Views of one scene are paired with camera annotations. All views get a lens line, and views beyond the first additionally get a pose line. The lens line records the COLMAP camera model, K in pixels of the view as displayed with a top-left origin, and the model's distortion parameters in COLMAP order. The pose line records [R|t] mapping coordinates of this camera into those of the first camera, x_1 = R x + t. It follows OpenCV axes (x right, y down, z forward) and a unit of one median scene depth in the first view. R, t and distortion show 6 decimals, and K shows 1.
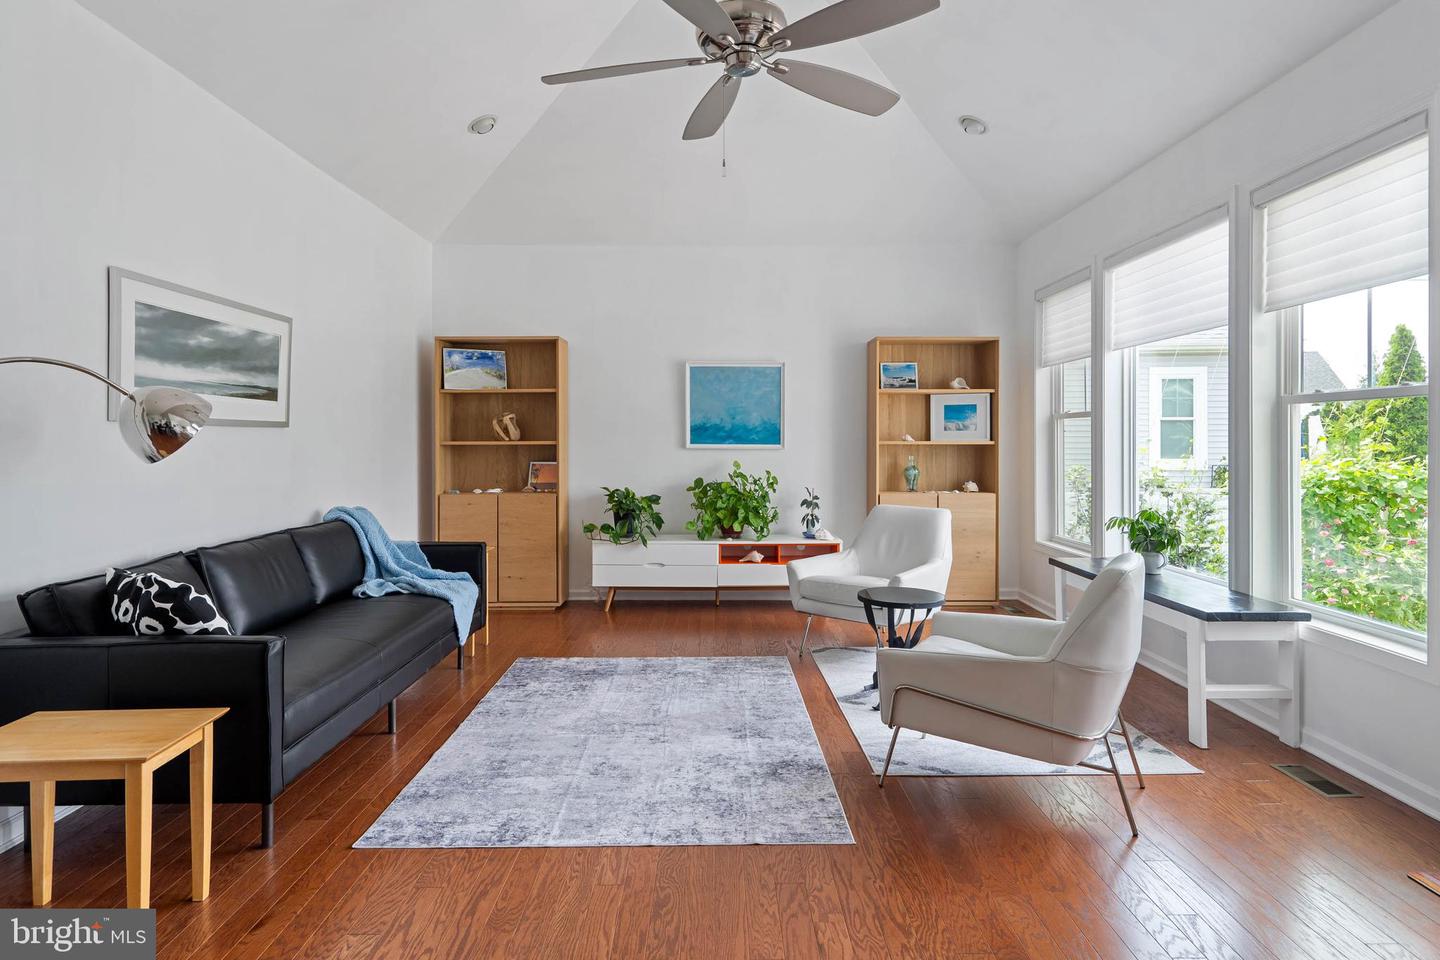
lens RADIAL K [[808.0, 0, 722.3], [0, 808.0, 441.3], [0, 0, 1]] dist [0.004168, 0.000395]
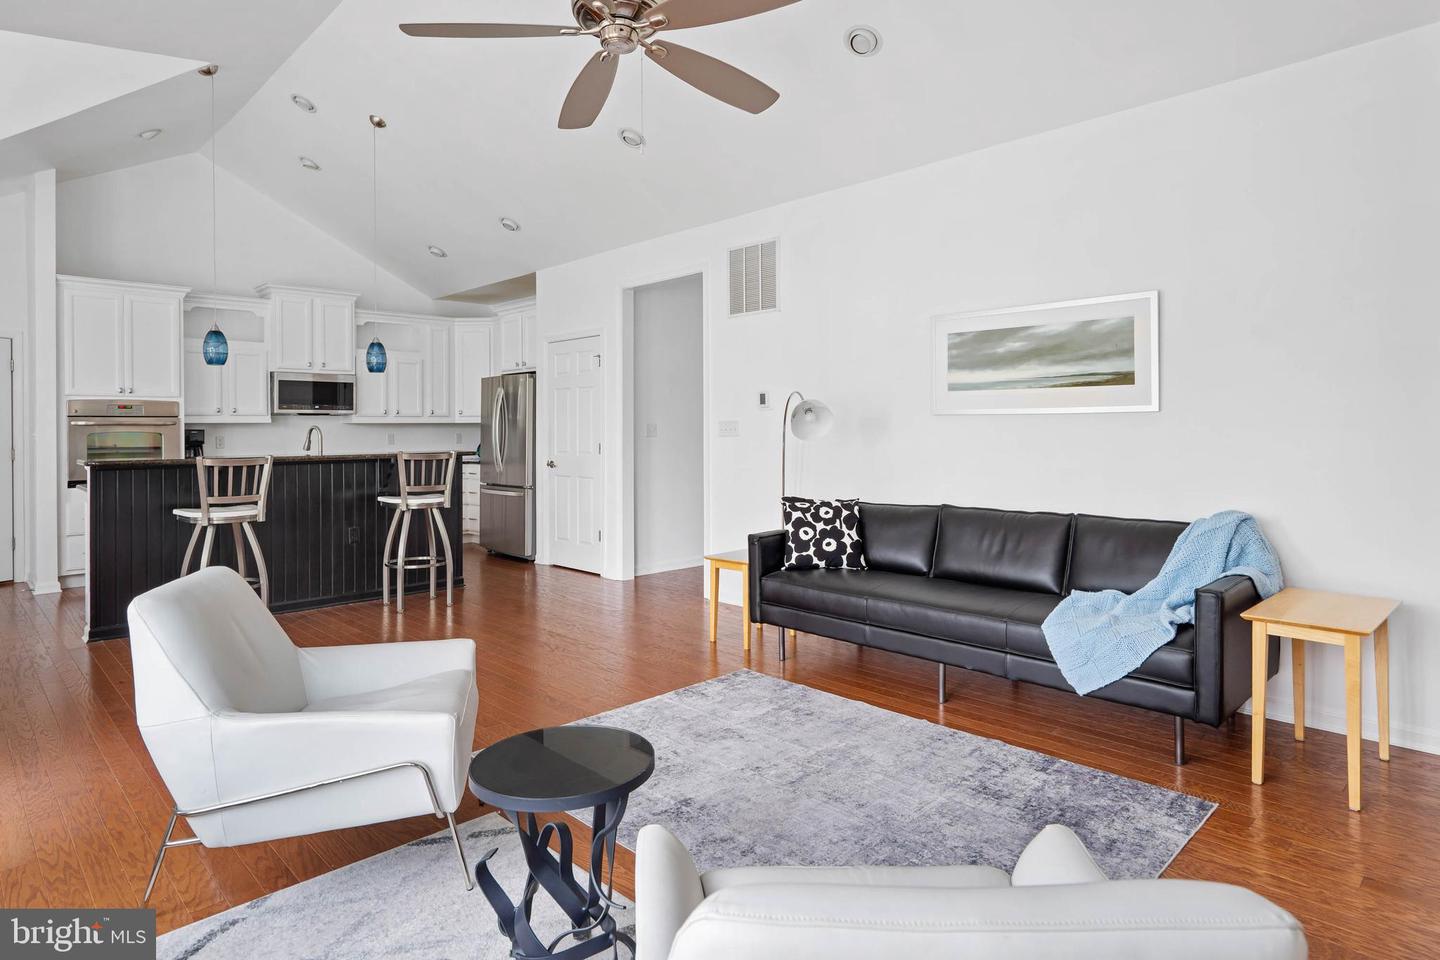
lens RADIAL K [[808.0, 0, 713.9], [0, 808.0, 431.5], [0, 0, 1]] dist [0.004168, 0.000395]
pose [[-0.728707, 0.007633, -0.684783, 0.606727], [0.007299, 0.999968, 0.003379, -0.001390], [0.684787, -0.002536, -0.728739, 1.780374]]
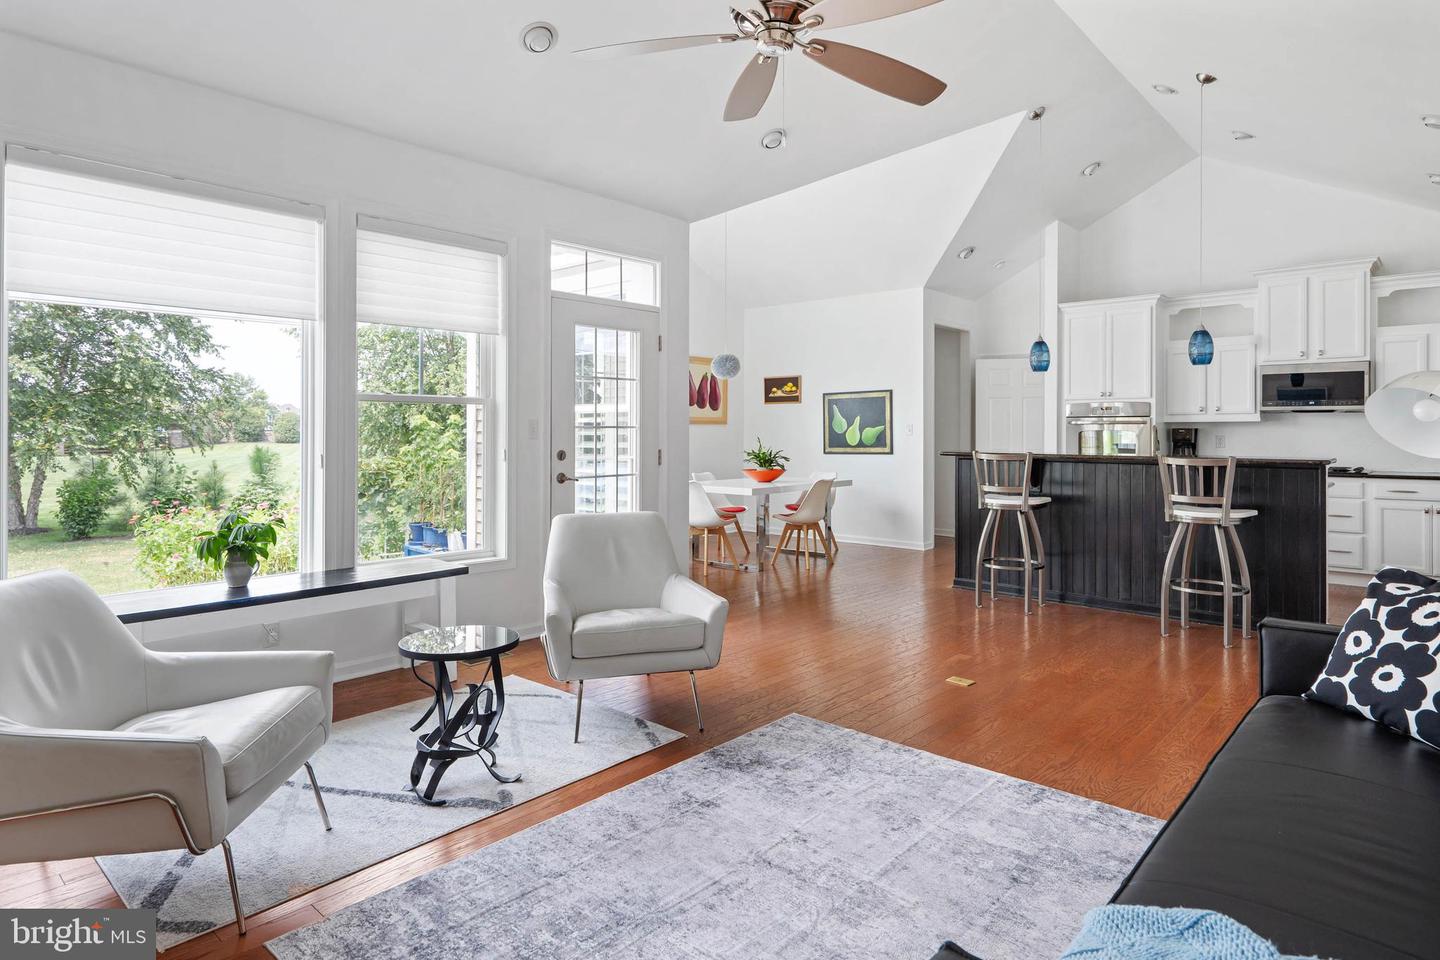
lens RADIAL K [[808.0, 0, 720.8], [0, 808.0, 431.5], [0, 0, 1]] dist [0.004168, 0.000395]
pose [[-0.734819, -0.000643, 0.678263, -0.582660], [-0.000397, 1.000000, 0.000518, -0.001507], [-0.678263, 0.000111, -0.734819, 1.755483]]
